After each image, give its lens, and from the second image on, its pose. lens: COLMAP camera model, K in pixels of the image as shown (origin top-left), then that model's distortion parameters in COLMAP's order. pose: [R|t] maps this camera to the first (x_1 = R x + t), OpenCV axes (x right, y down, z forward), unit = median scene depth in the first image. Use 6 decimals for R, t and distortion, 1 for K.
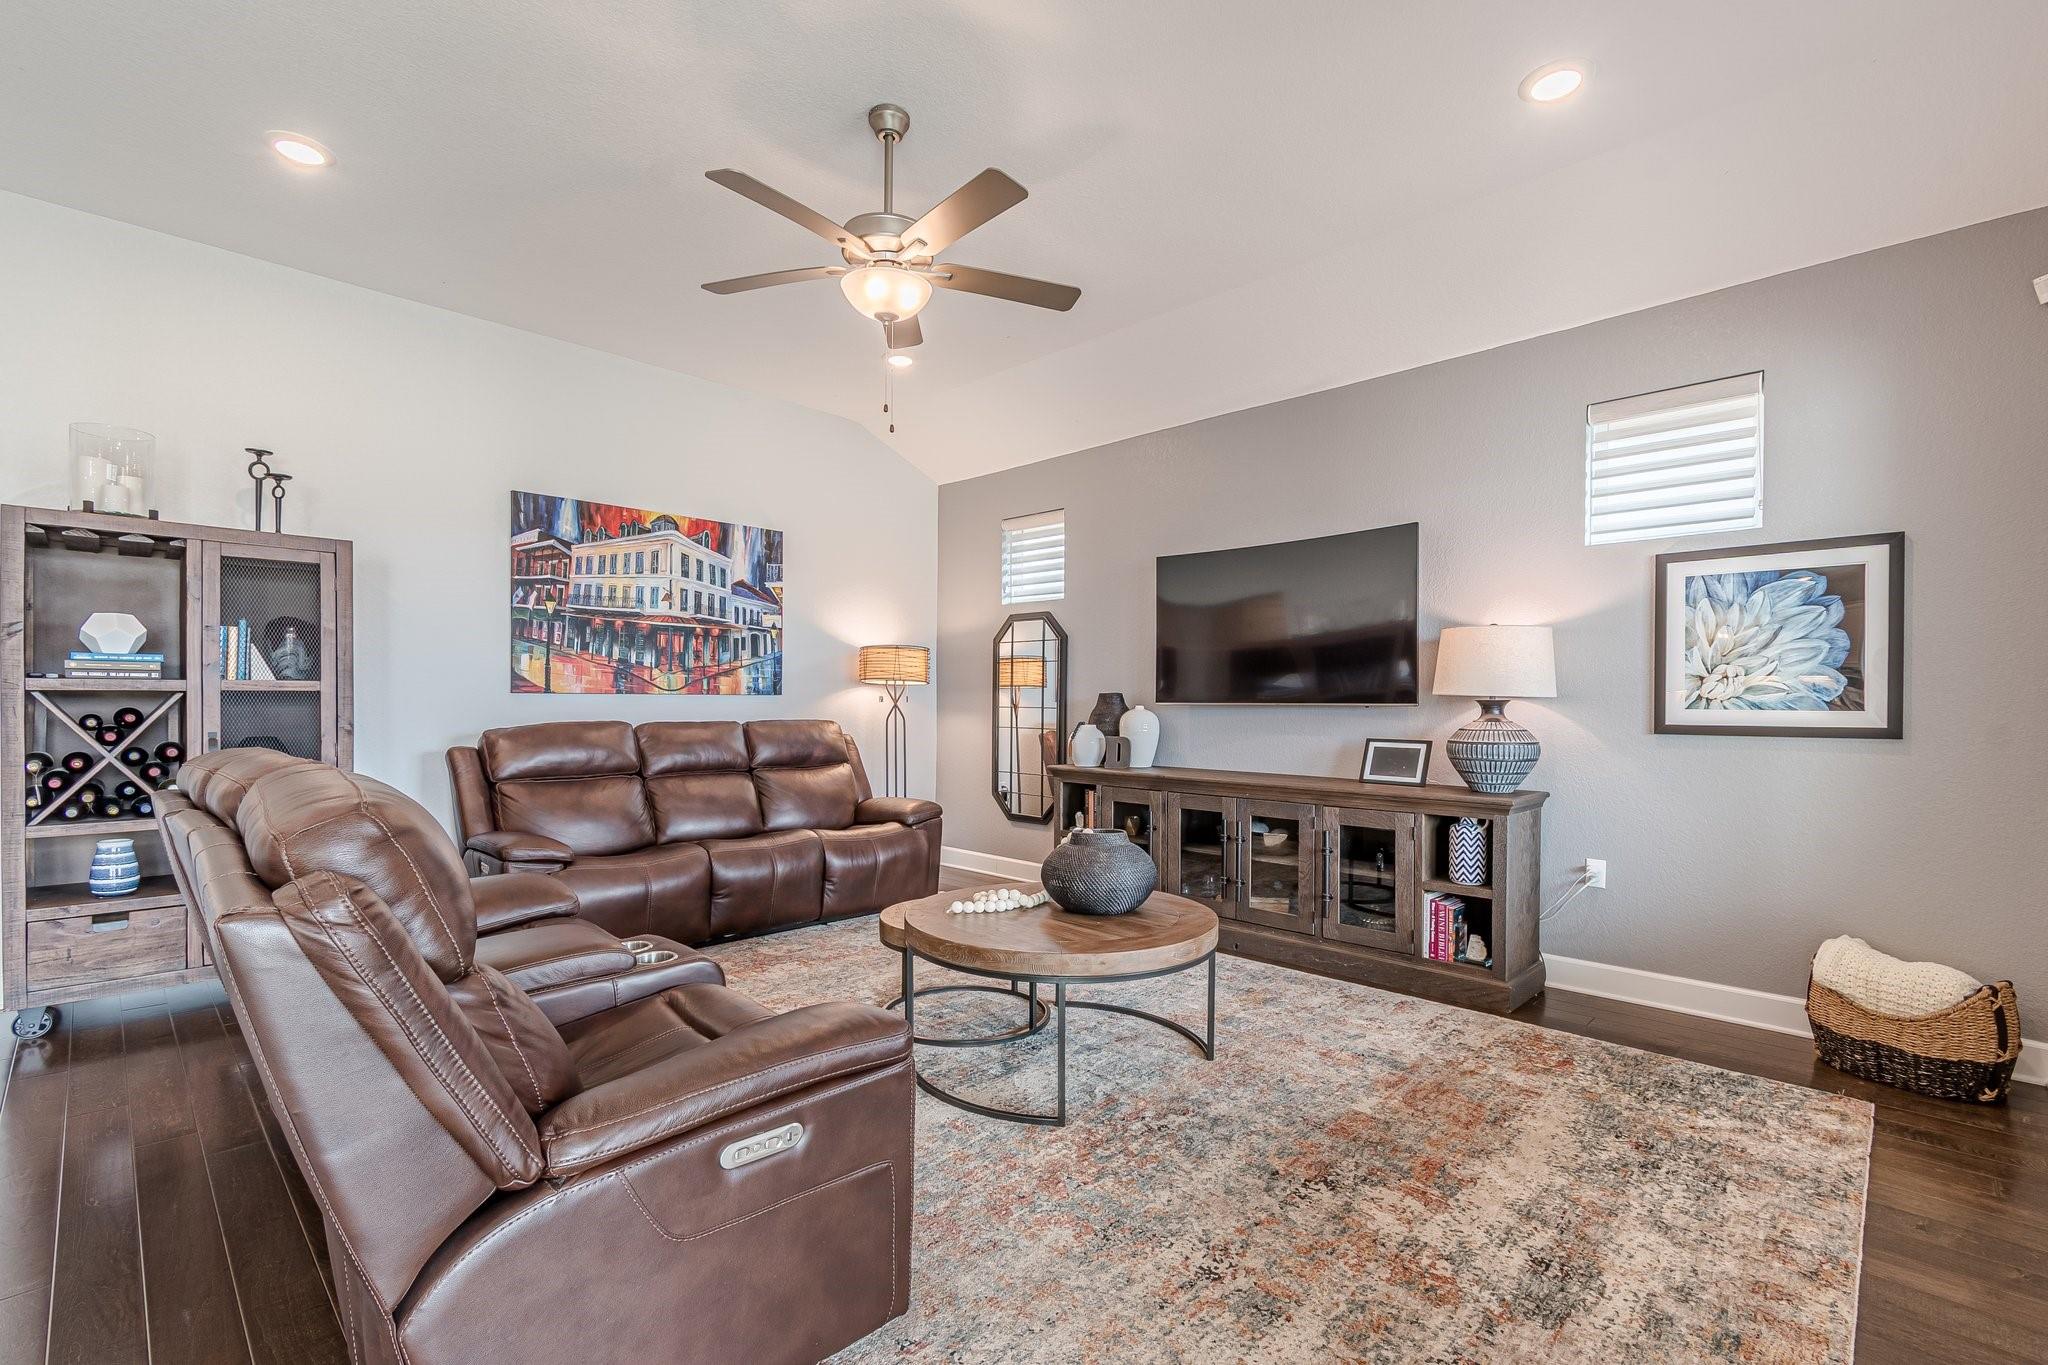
lens RADIAL K [[907.0, 0, 1023.4], [0, 907.0, 713.2], [0, 0, 1]] dist [0.002117, 0.000297]
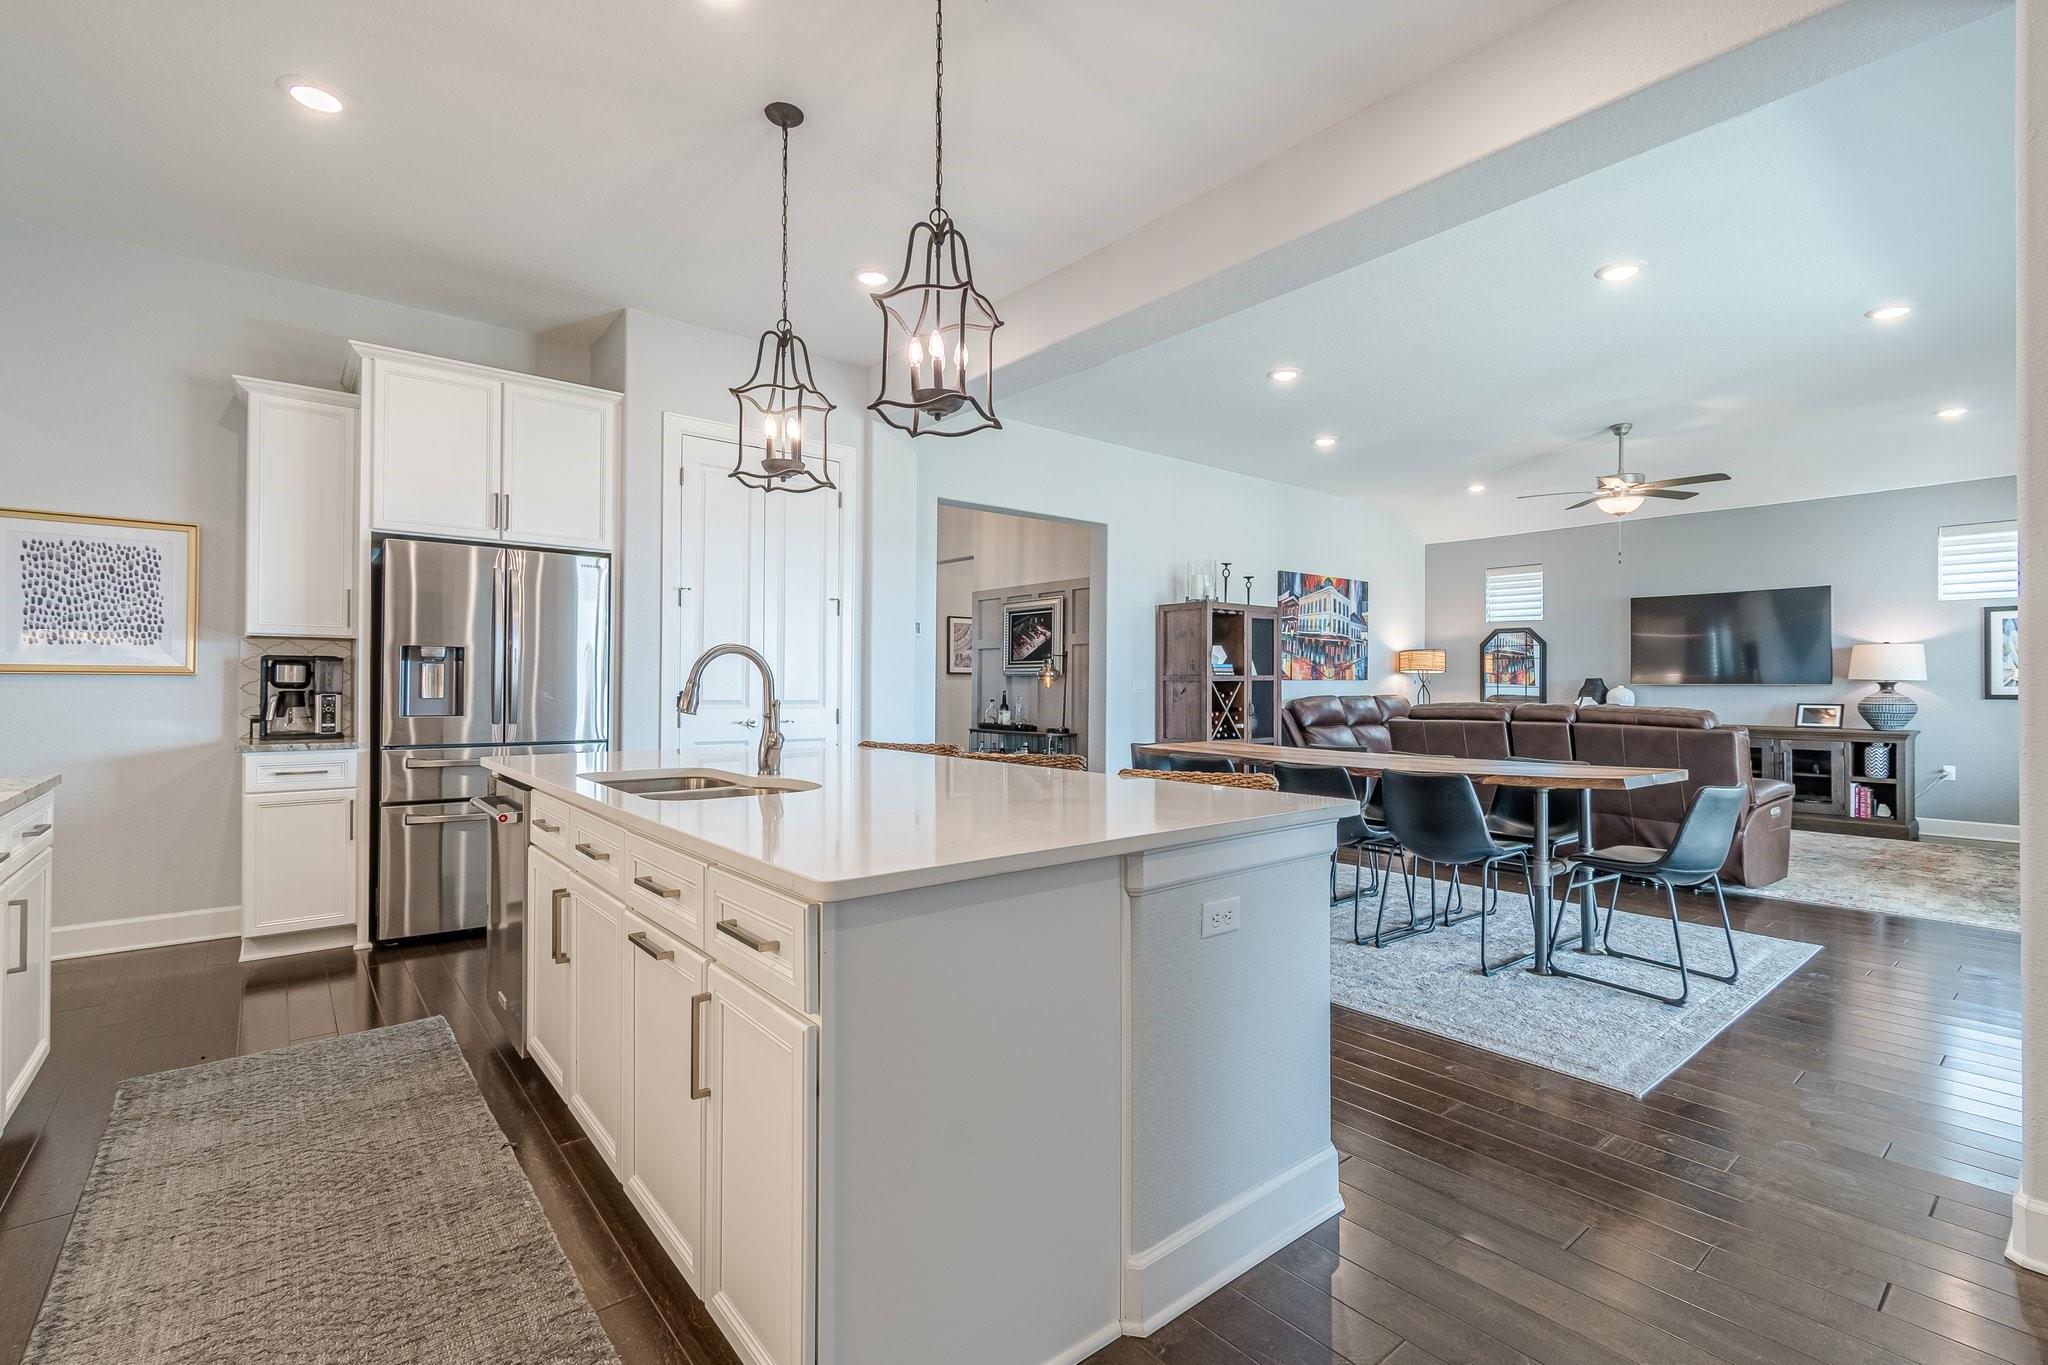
lens RADIAL K [[914.1, 0, 1020.5], [0, 914.1, 677.7], [0, 0, 1]] dist [-0.000911, -0.001113]
pose [[0.994123, -0.005537, -0.108119, -0.840709], [0.003743, 0.999852, -0.016783, 0.001404], [0.108196, 0.016280, 0.993996, -0.853463]]
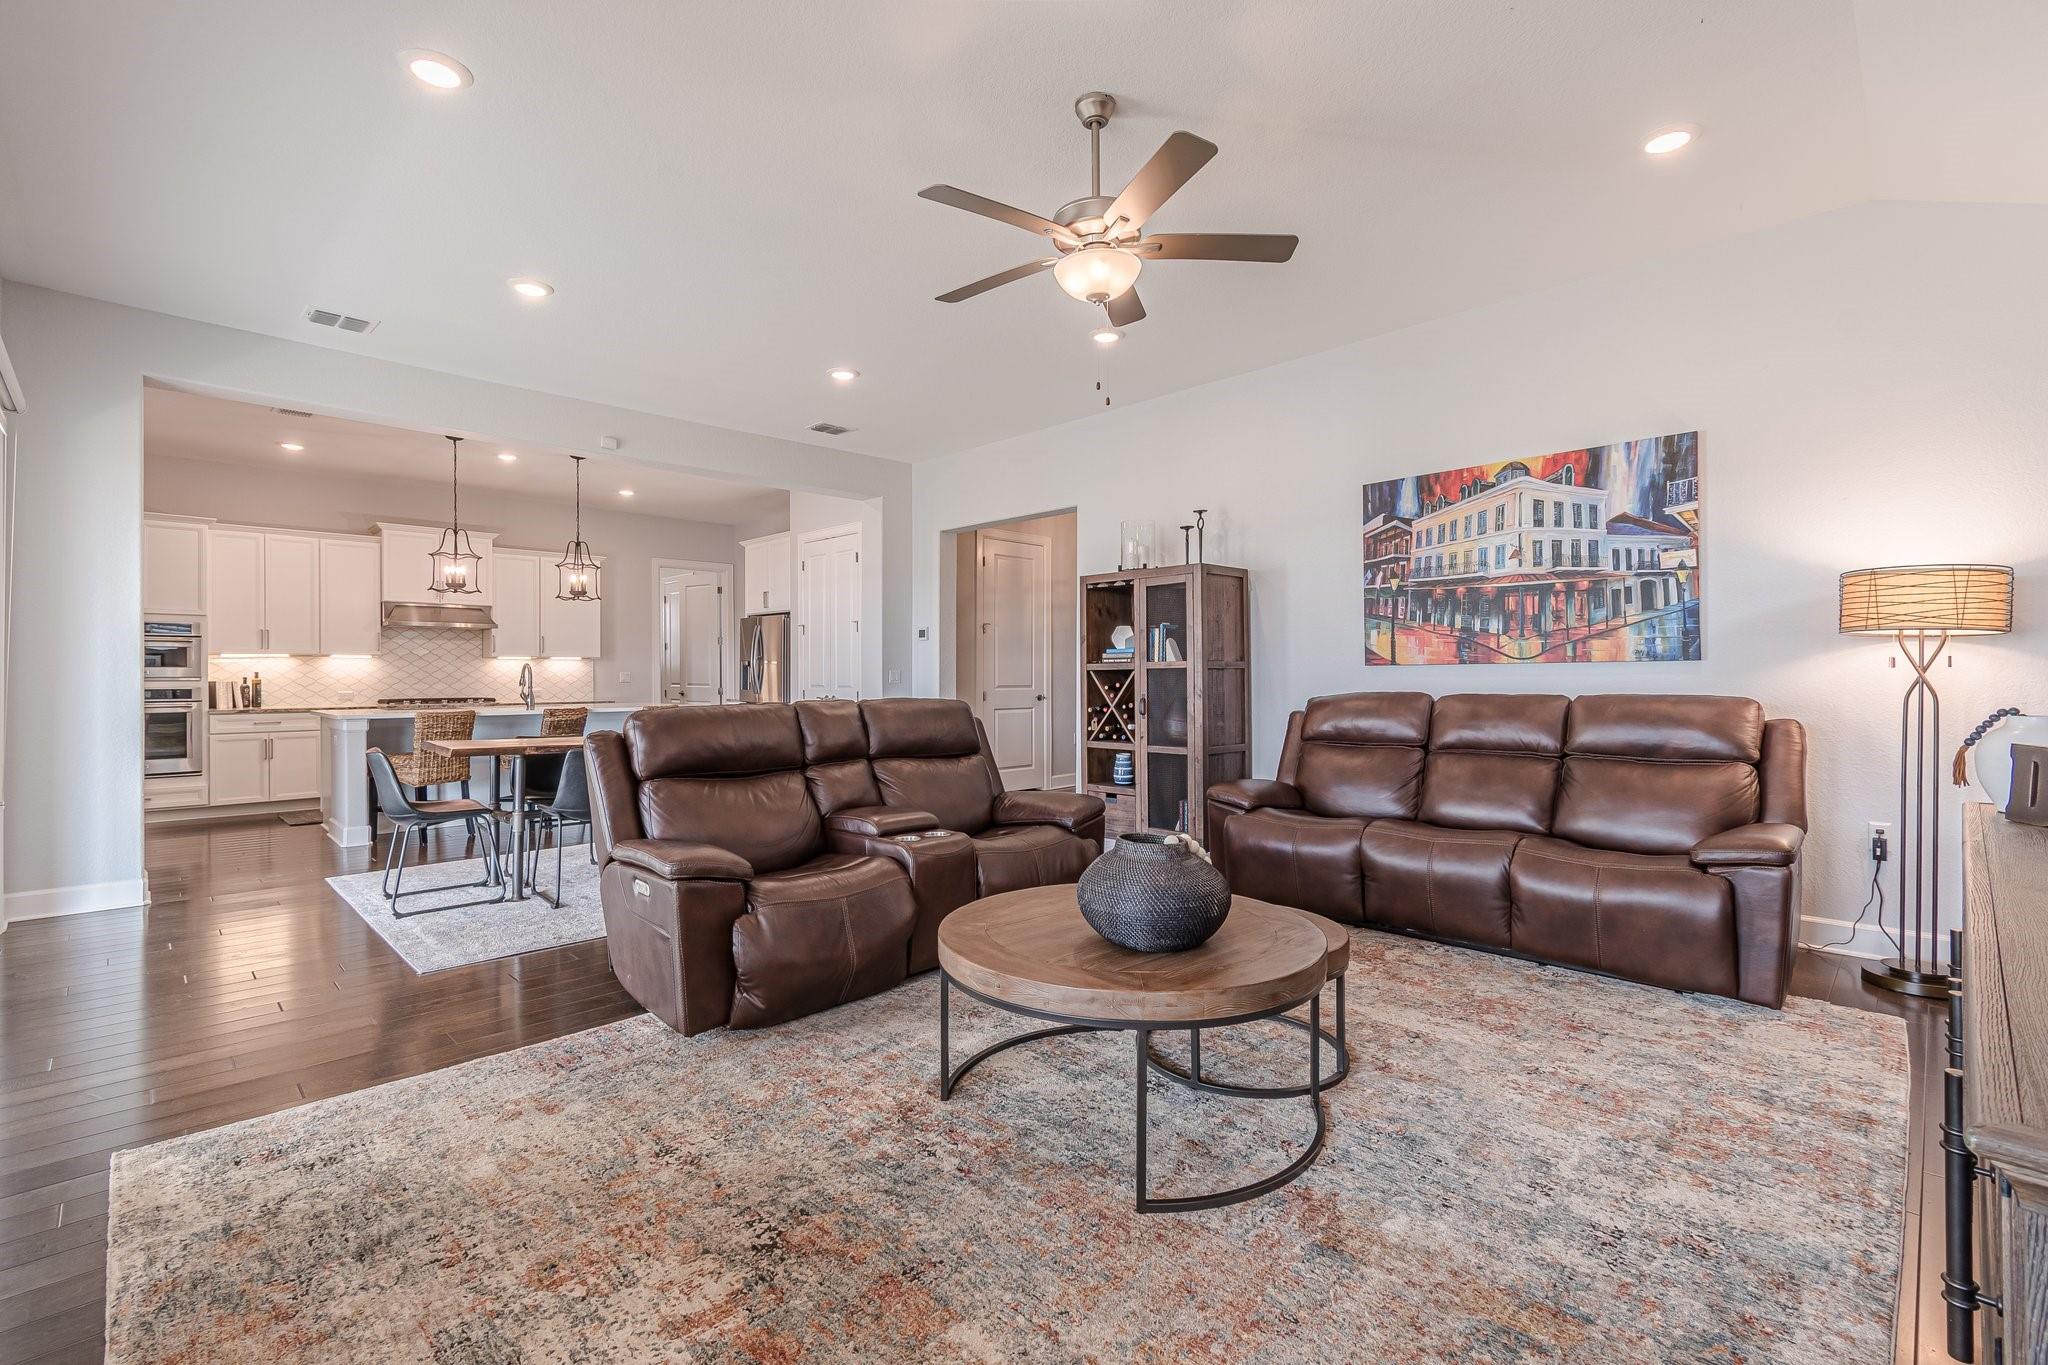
lens RADIAL K [[910.9, 0, 1025.5], [0, 910.9, 673.0], [0, 0, 1]] dist [0.002371, -0.000270]
pose [[-0.011101, -0.010132, -0.999887, 0.532702], [-0.005812, 0.999932, -0.010068, 0.000248], [0.999921, 0.005700, -0.011159, 0.564751]]
